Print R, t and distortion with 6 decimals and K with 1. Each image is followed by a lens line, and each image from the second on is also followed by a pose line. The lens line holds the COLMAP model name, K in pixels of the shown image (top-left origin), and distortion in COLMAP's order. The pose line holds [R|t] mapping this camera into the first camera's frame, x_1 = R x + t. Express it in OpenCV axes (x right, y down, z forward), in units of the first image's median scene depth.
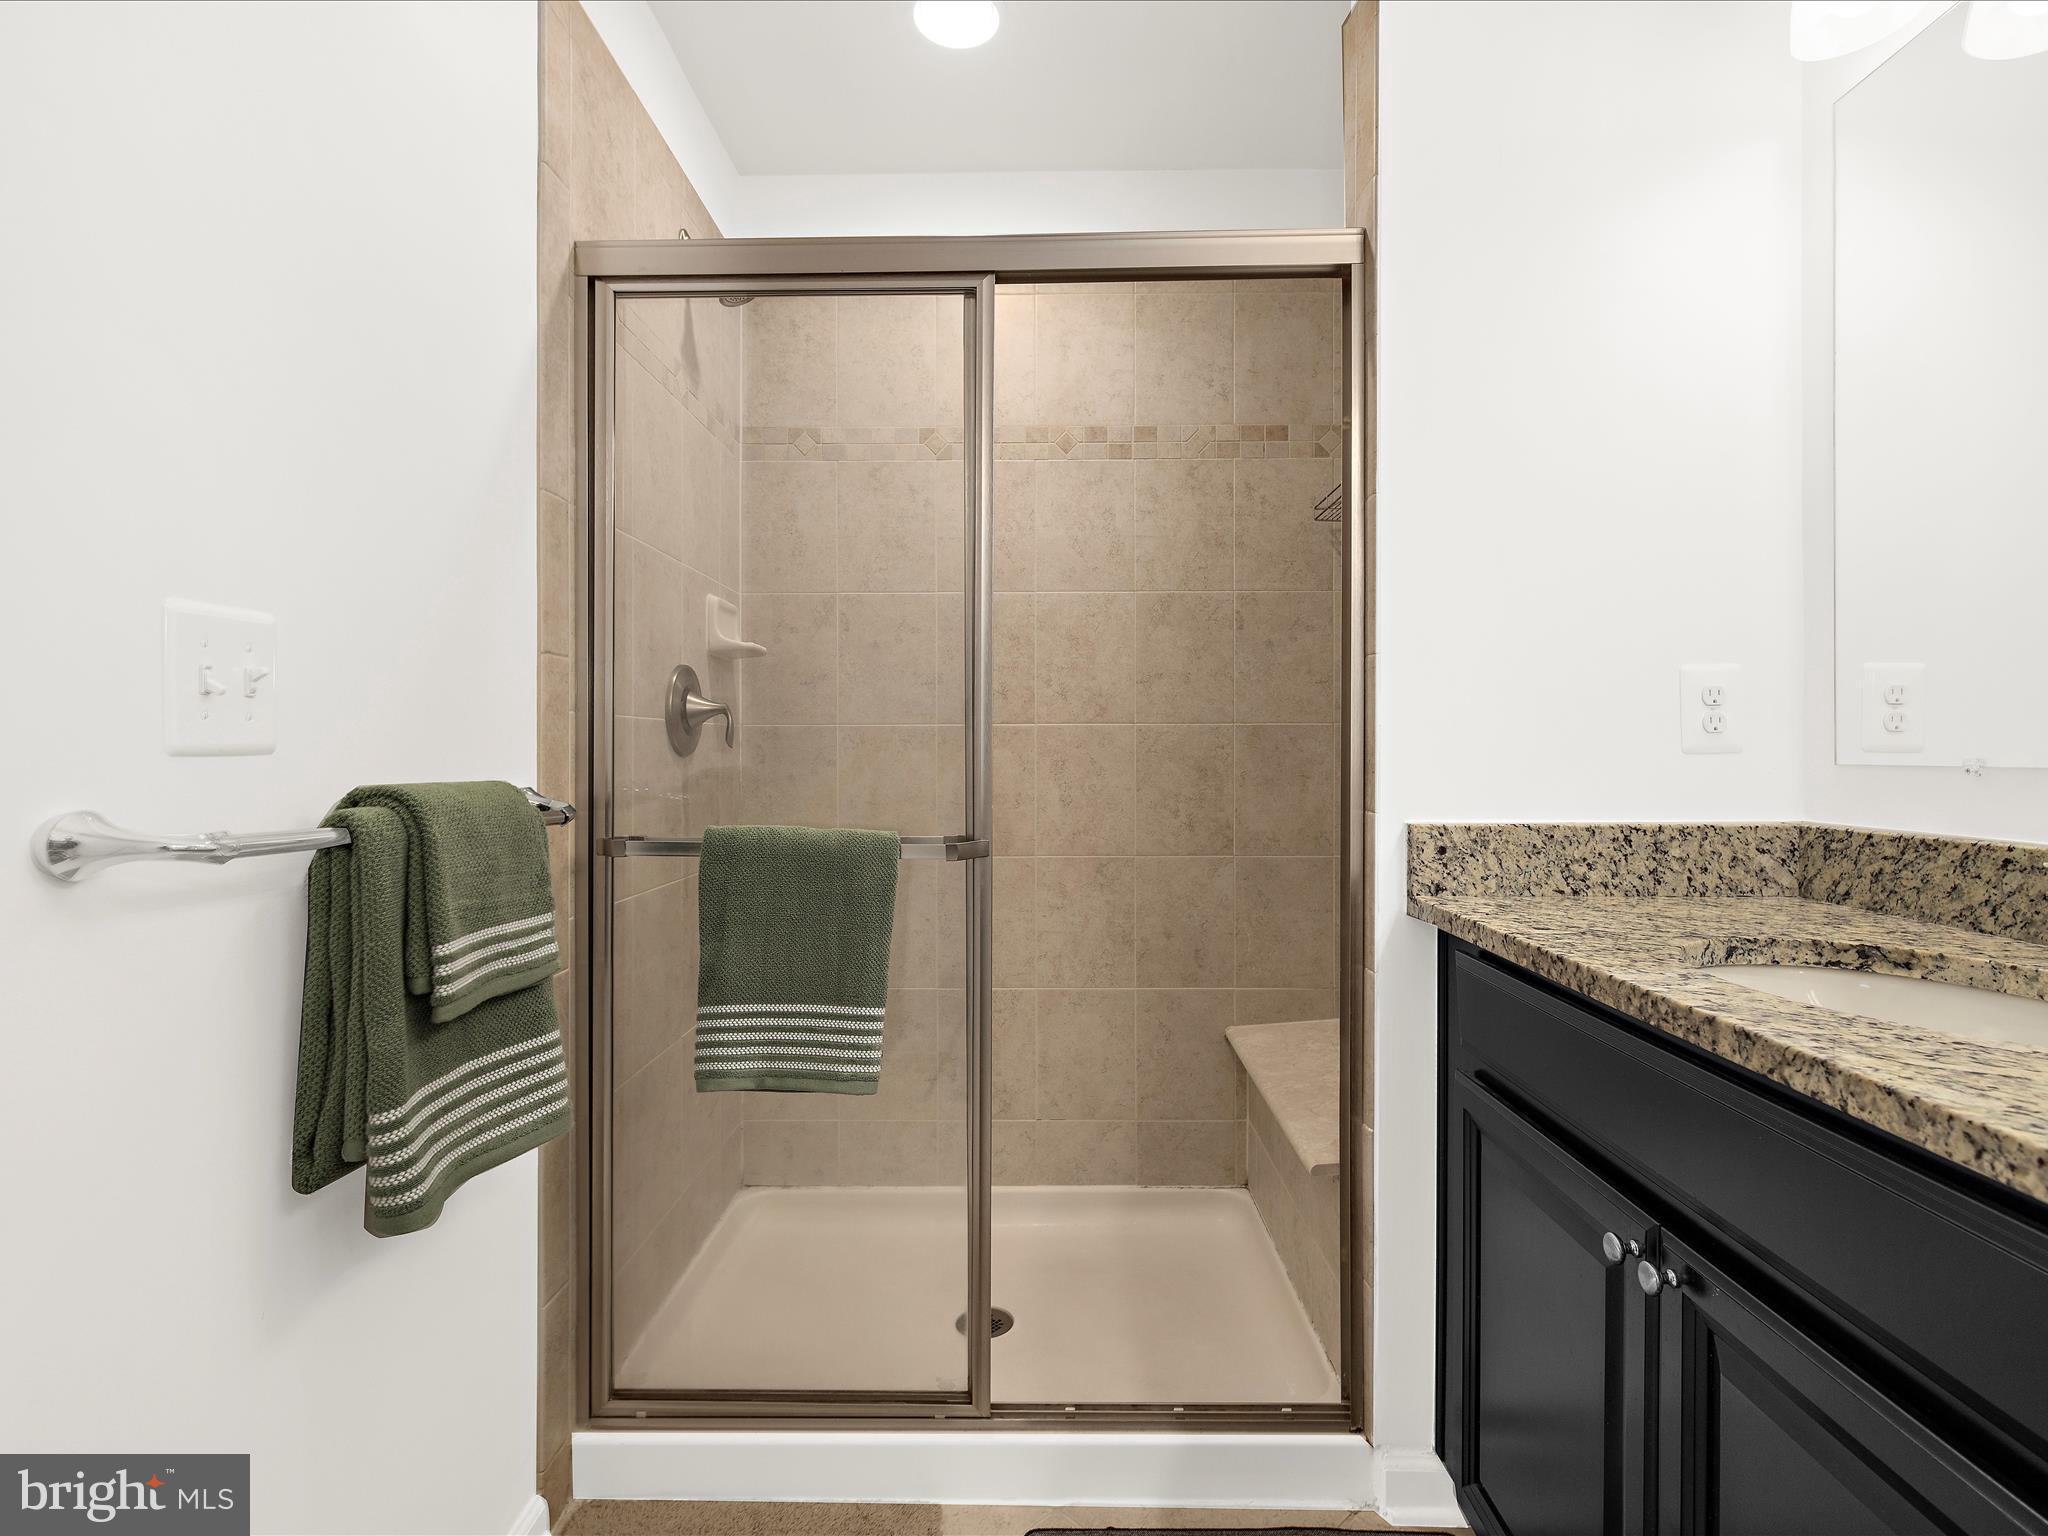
lens RADIAL K [[985.4, 0, 1019.2], [0, 985.4, 760.8], [0, 0, 1]] dist [0.004372, 0.000028]
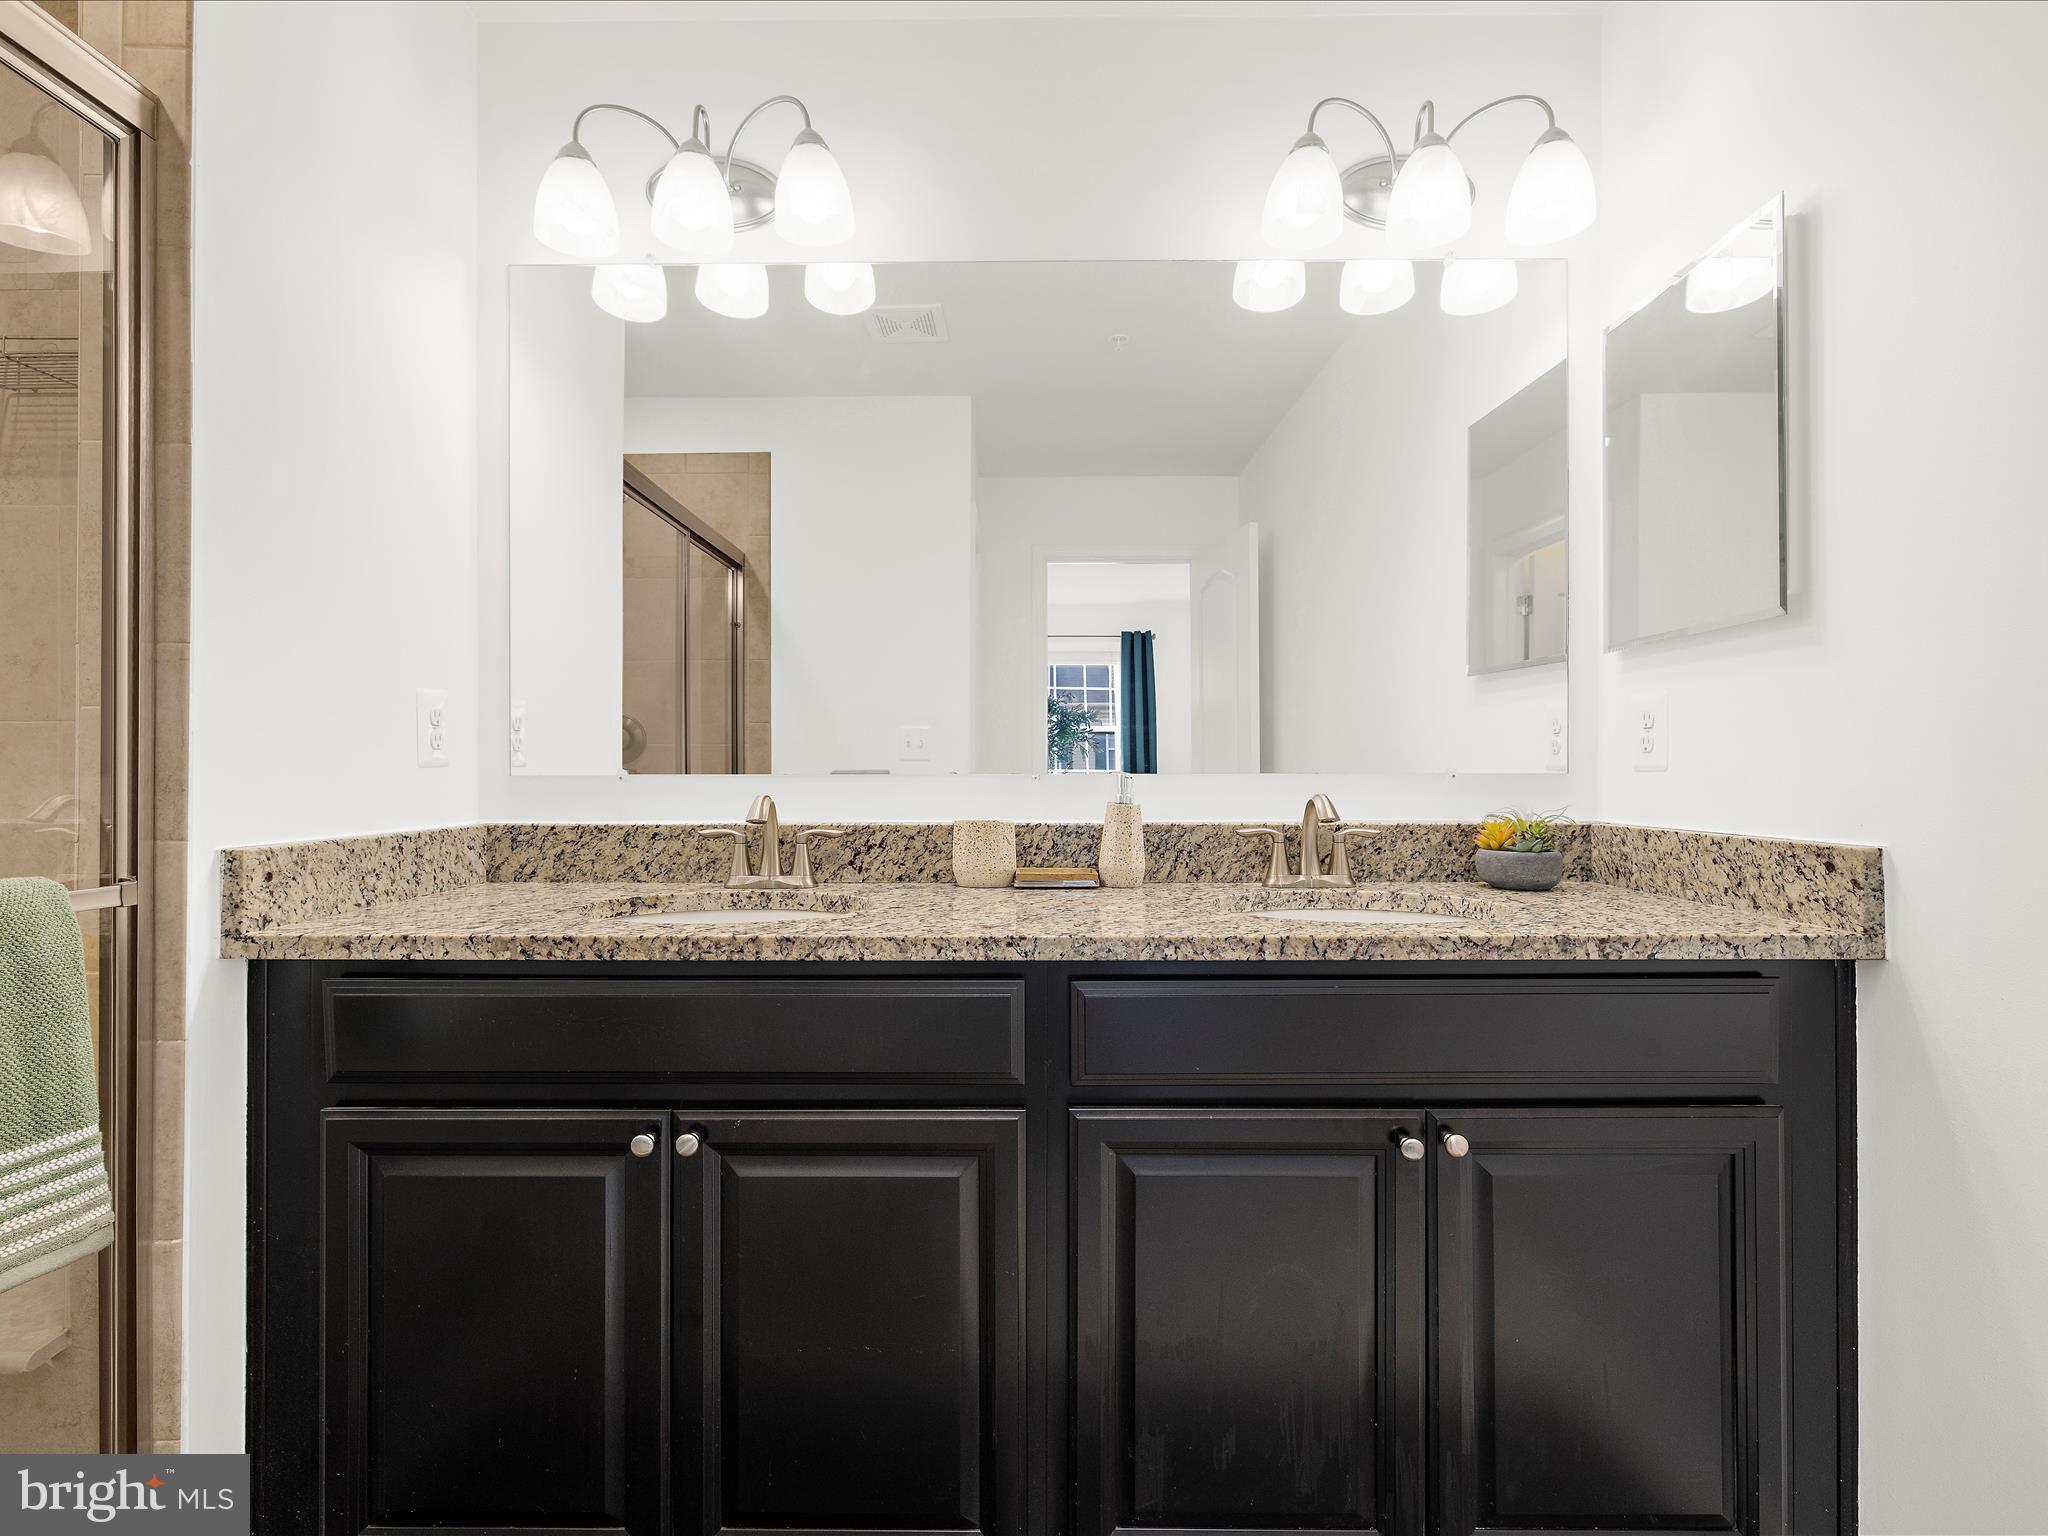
lens RADIAL K [[985.4, 0, 1019.2], [0, 985.4, 760.8], [0, 0, 1]] dist [0.004372, 0.000028]
pose [[-0.018620, 0.008411, 0.999791, -0.482211], [0.012005, 0.999894, -0.008188, 0.002756], [-0.999755, 0.011850, -0.018719, 0.358427]]
